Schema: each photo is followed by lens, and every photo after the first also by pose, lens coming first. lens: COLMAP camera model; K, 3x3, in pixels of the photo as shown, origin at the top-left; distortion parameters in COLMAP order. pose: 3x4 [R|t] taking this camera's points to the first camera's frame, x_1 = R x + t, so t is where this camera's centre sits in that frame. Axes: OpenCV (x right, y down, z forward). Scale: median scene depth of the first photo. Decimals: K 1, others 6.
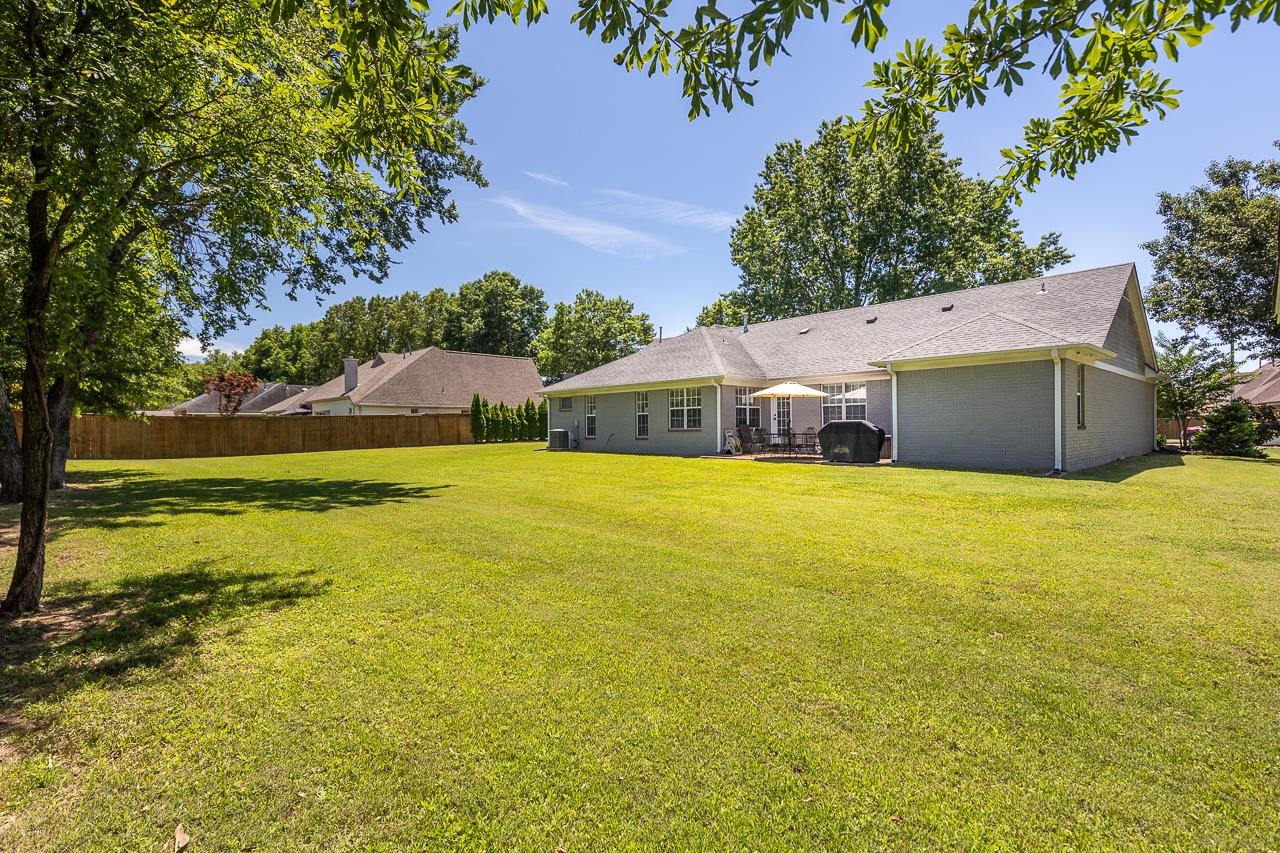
lens RADIAL K [[626.0, 0, 637.6], [0, 626.0, 428.5], [0, 0, 1]] dist [0.041510, -0.000529]
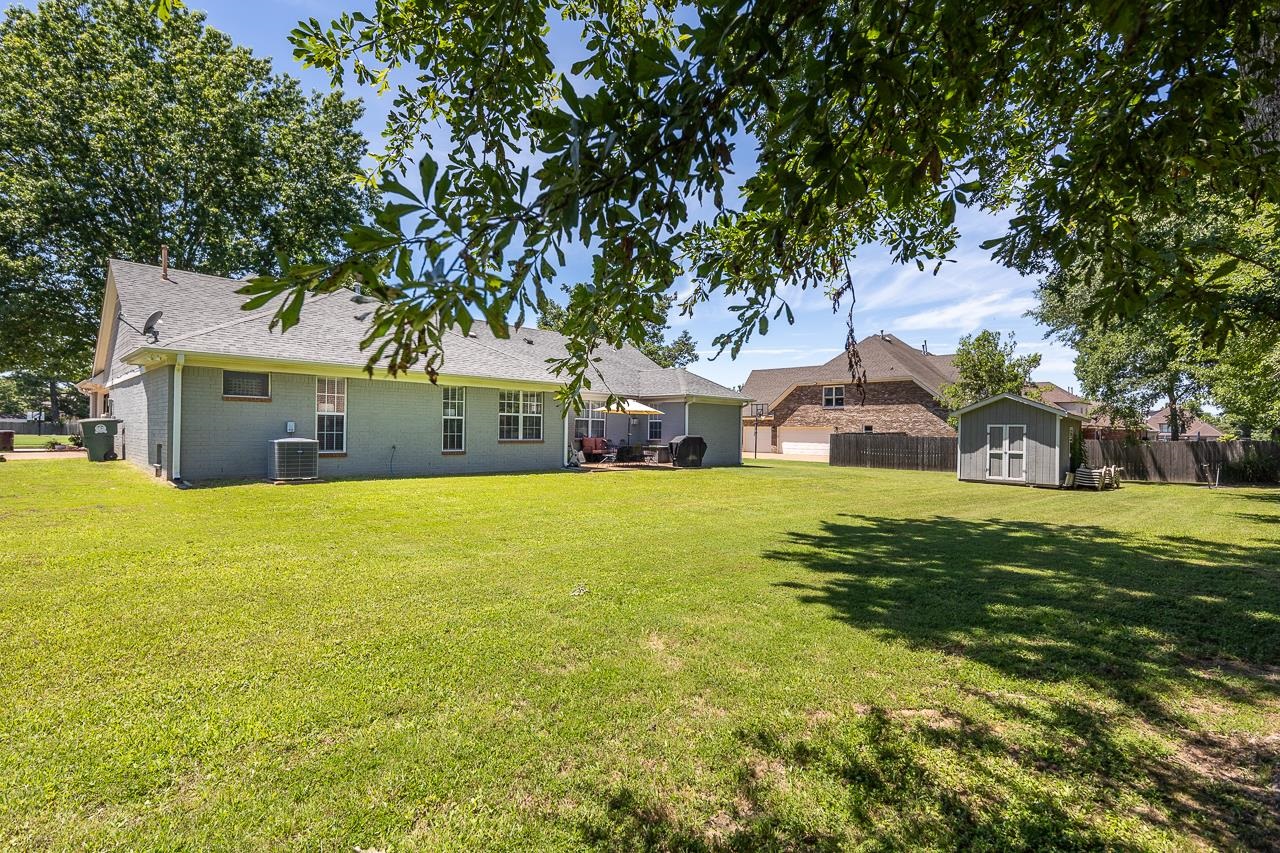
lens RADIAL K [[626.0, 0, 637.6], [0, 626.0, 428.5], [0, 0, 1]] dist [0.041510, -0.000529]
pose [[-0.036112, 0.017114, 0.999201, -0.745932], [-0.014163, 0.999744, -0.017635, -0.002302], [-0.999247, -0.014789, -0.035861, 0.864267]]
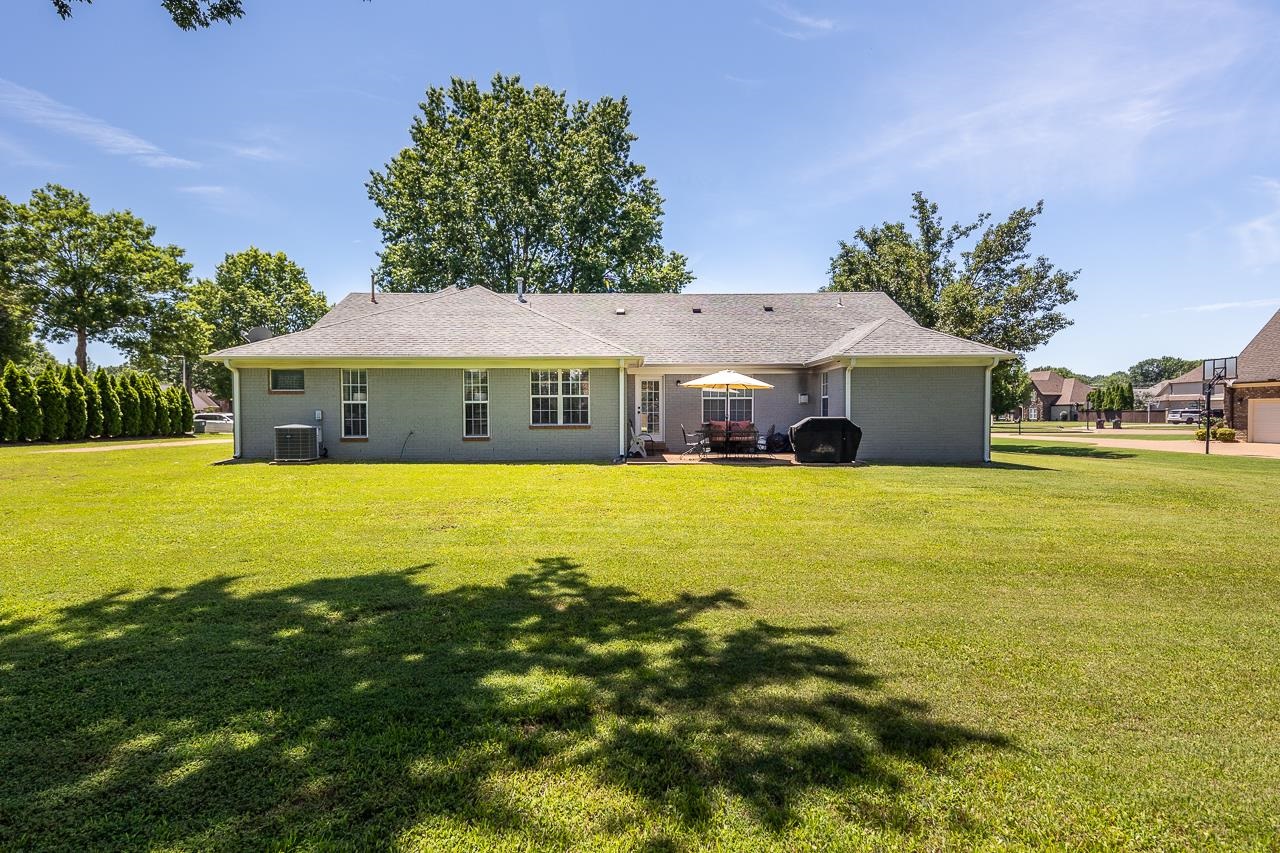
lens RADIAL K [[626.0, 0, 637.6], [0, 626.0, 428.5], [0, 0, 1]] dist [0.041510, -0.000529]
pose [[0.679216, -0.006366, 0.733911, -0.391243], [-0.003631, 0.999921, 0.012034, -0.004502], [-0.733930, -0.010838, 0.679139, 0.434413]]
